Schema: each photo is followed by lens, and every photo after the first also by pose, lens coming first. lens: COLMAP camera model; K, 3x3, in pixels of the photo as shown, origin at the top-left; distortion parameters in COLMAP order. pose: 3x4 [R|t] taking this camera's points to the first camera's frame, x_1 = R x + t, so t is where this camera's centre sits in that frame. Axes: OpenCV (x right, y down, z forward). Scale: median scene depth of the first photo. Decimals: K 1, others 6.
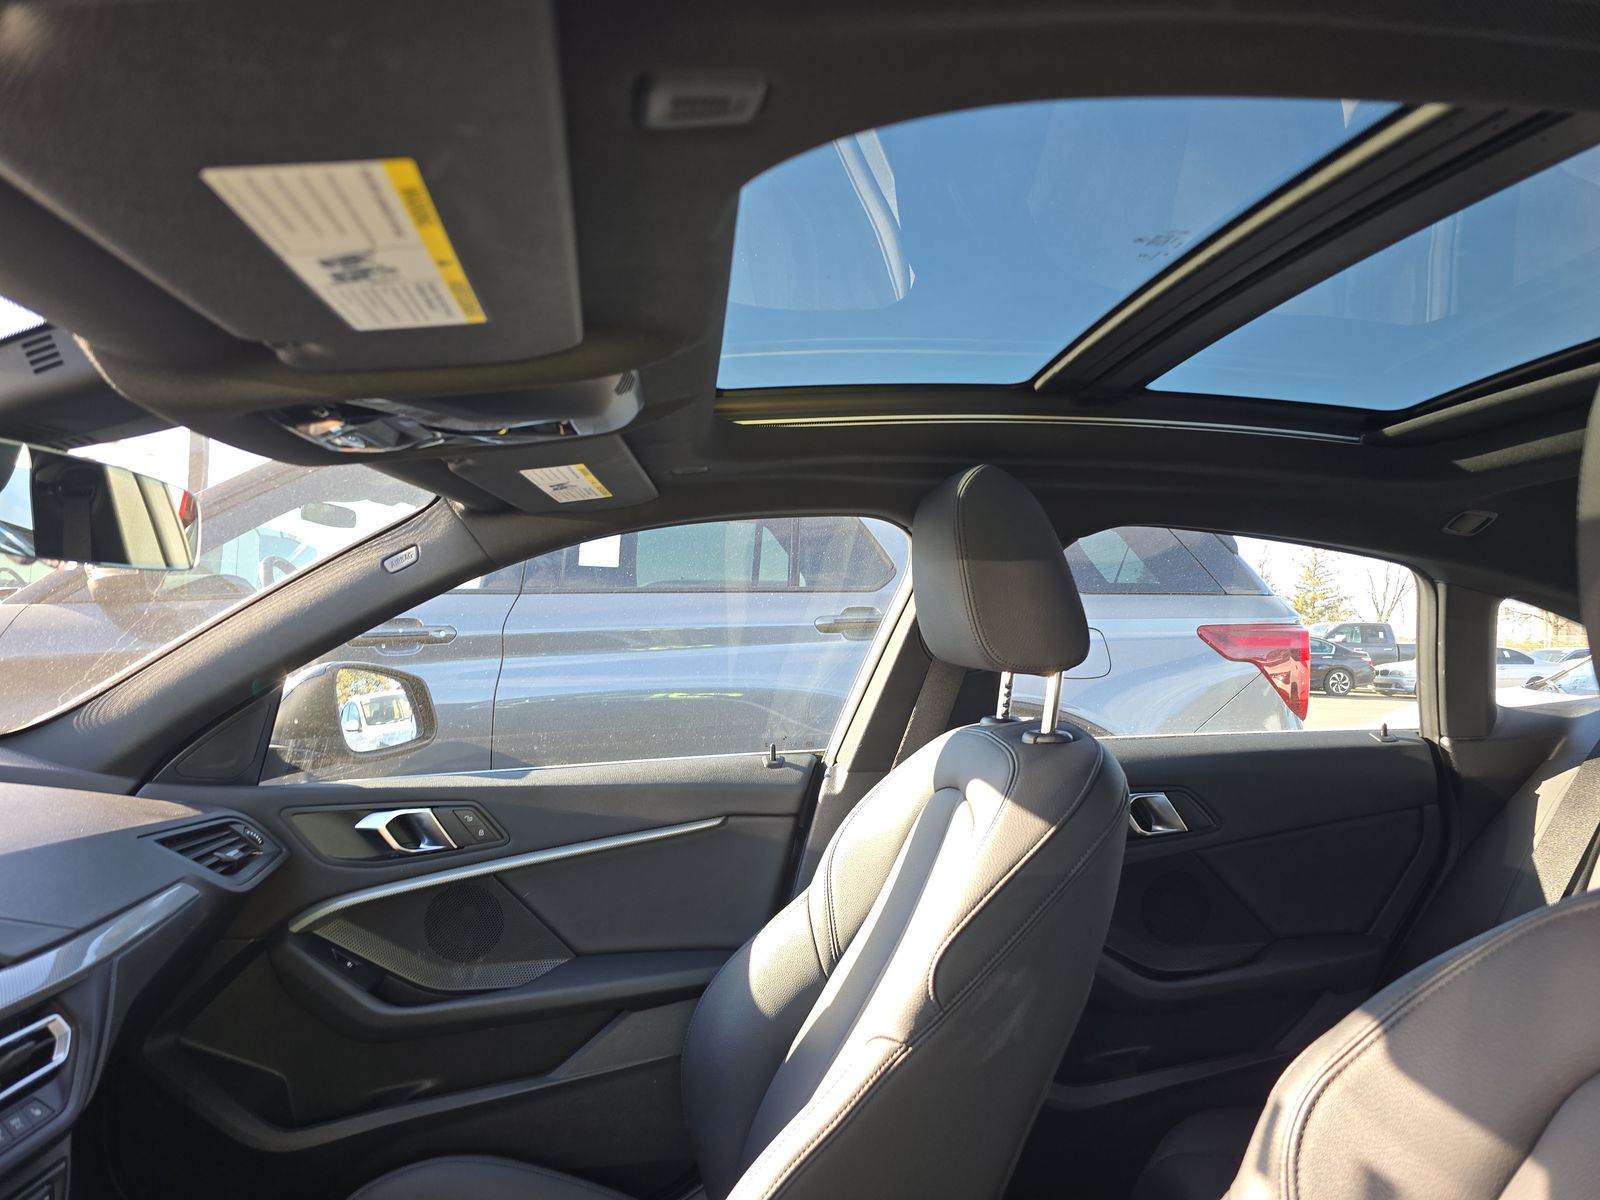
lens RADIAL K [[1021.7, 0, 797.9], [0, 1021.7, 608.5], [0, 0, 1]] dist [0.044304, -0.053668]
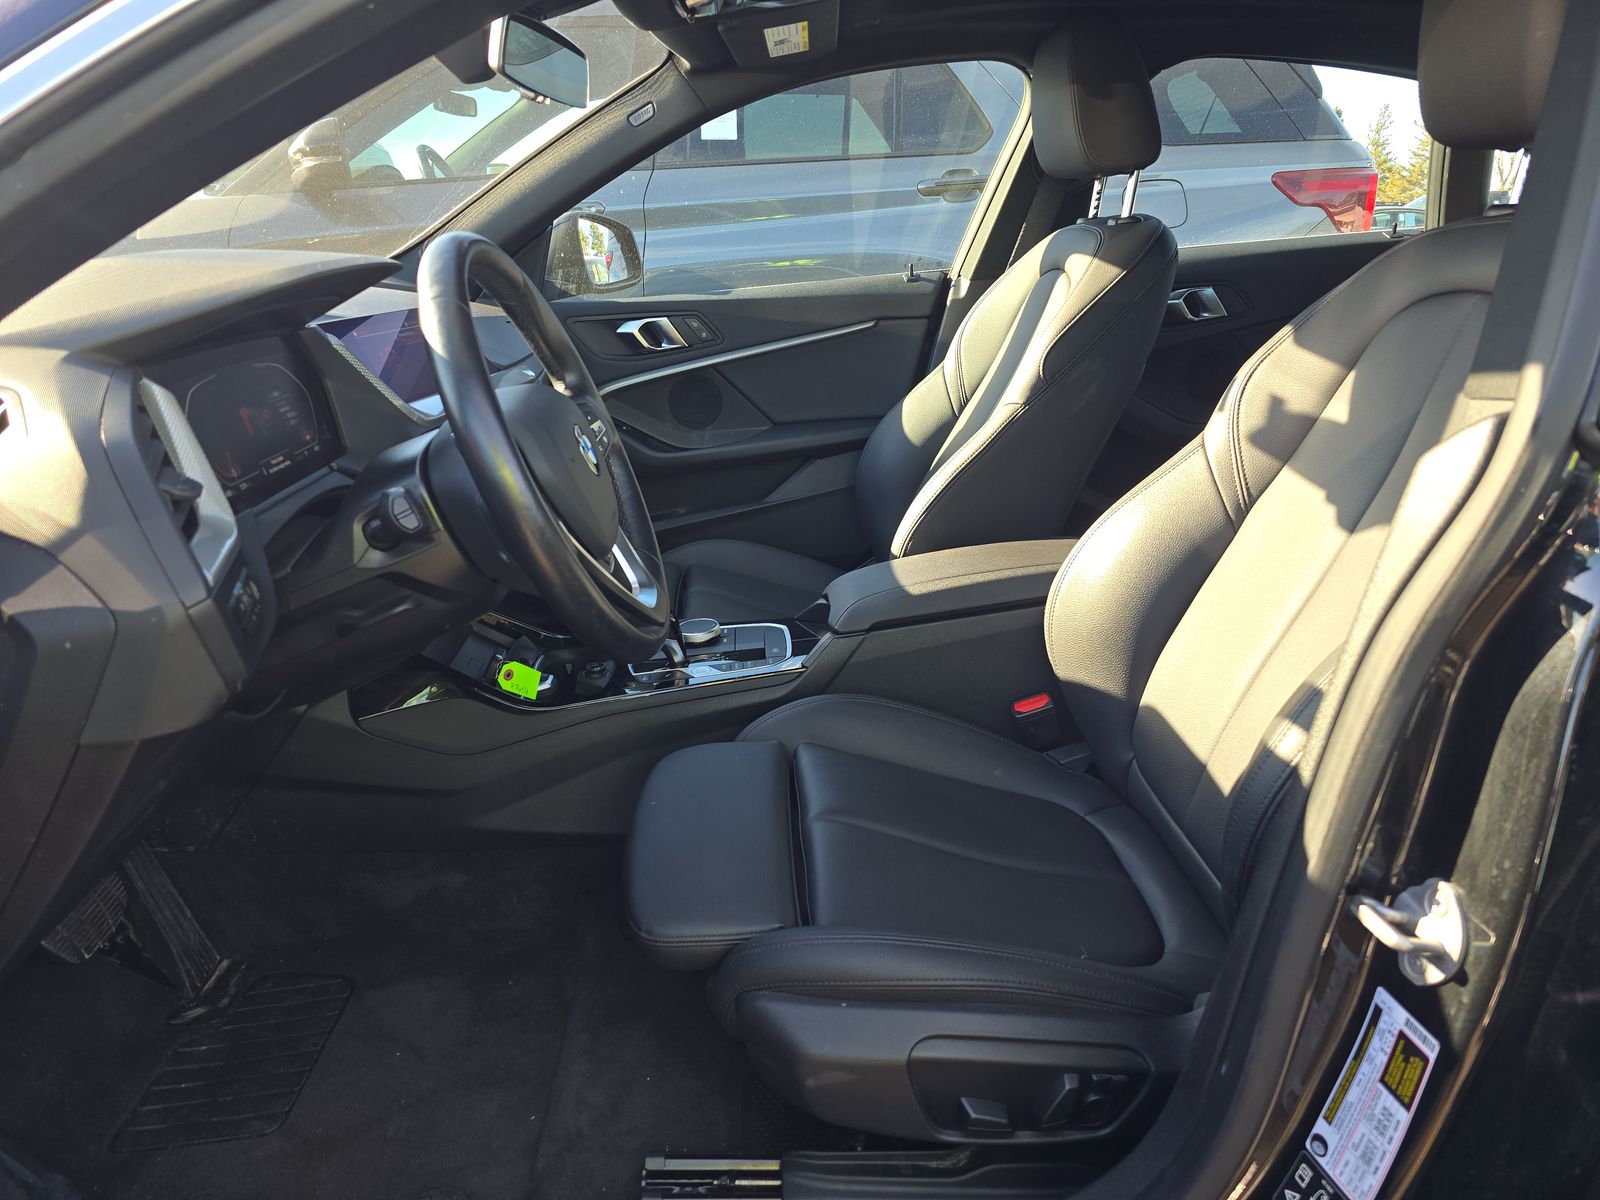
lens RADIAL K [[1021.7, 0, 797.9], [0, 1021.7, 608.5], [0, 0, 1]] dist [0.044304, -0.053668]
pose [[0.997598, -0.017554, -0.067003, -0.095261], [0.040523, 0.932440, 0.359046, 0.070973], [0.056174, -0.360898, 0.930912, -0.423319]]
